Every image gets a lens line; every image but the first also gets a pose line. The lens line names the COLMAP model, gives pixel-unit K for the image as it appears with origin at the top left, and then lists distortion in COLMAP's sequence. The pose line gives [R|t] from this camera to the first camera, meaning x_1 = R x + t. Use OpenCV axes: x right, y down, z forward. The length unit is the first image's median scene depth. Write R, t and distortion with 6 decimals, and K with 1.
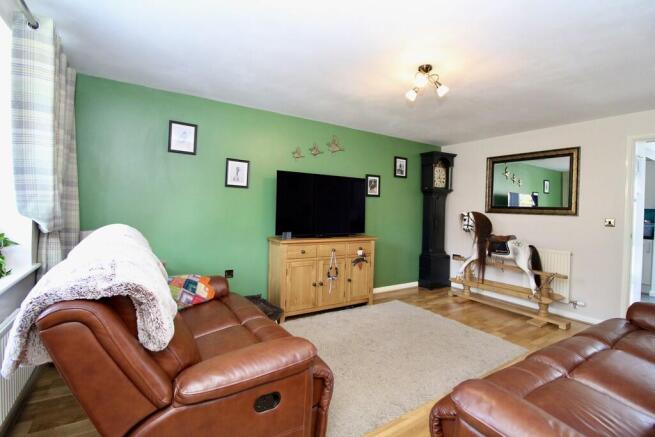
lens RADIAL K [[302.5, 0, 331.6], [0, 302.5, 208.7], [0, 0, 1]] dist [0.002702, -0.014114]
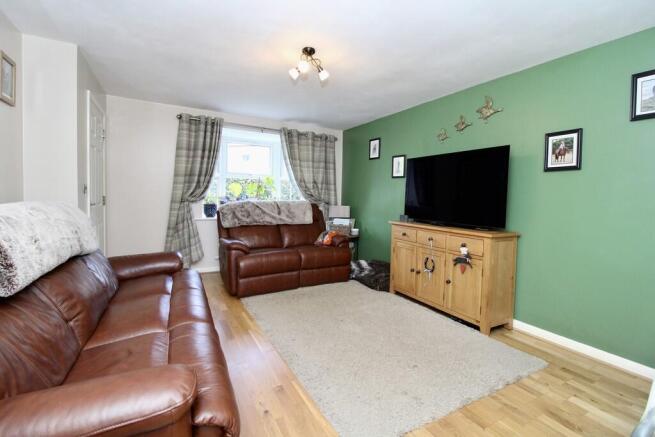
lens RADIAL K [[302.5, 0, 331.6], [0, 302.5, 208.7], [0, 0, 1]] dist [0.002702, -0.014114]
pose [[-0.076492, 0.010874, -0.997011, 0.866192], [-0.032930, 0.999367, 0.013426, 0.044623], [0.996526, 0.033858, -0.076085, 0.747320]]
